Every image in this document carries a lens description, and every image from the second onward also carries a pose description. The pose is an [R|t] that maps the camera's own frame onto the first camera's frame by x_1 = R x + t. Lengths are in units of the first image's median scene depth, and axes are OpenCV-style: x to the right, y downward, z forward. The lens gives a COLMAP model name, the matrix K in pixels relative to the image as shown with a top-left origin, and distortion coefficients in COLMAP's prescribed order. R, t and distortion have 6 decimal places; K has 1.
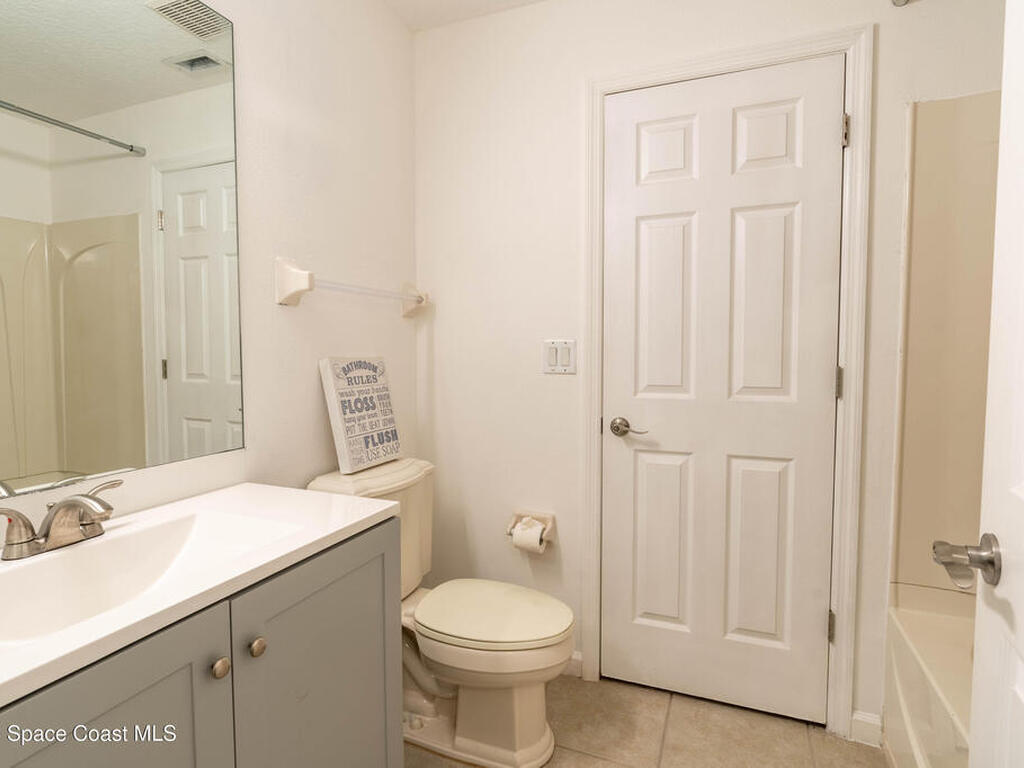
lens RADIAL K [[532.9, 0, 512.0], [0, 532.9, 384.0], [0, 0, 1]] dist [-0.001457, -0.000171]
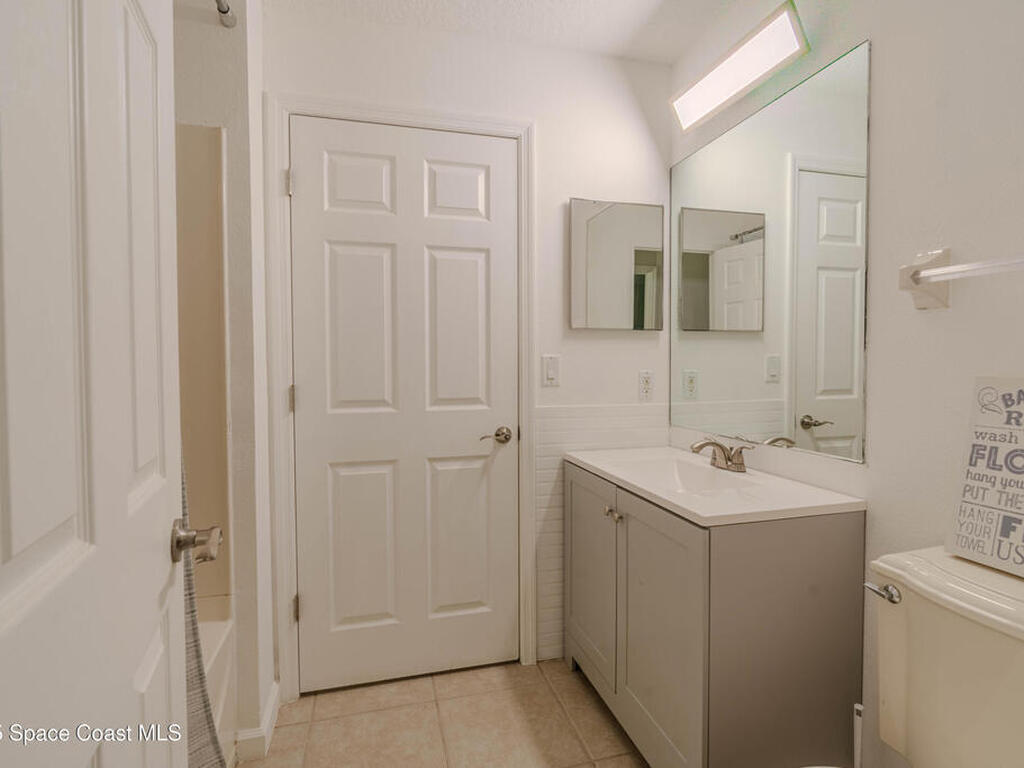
lens RADIAL K [[532.9, 0, 512.0], [0, 532.9, 384.0], [0, 0, 1]] dist [-0.001457, -0.000171]
pose [[-0.799040, 0.027390, -0.600654, 0.509048], [-0.031414, 0.995696, 0.087193, -0.078928], [0.600457, 0.088540, -0.794740, 1.162160]]
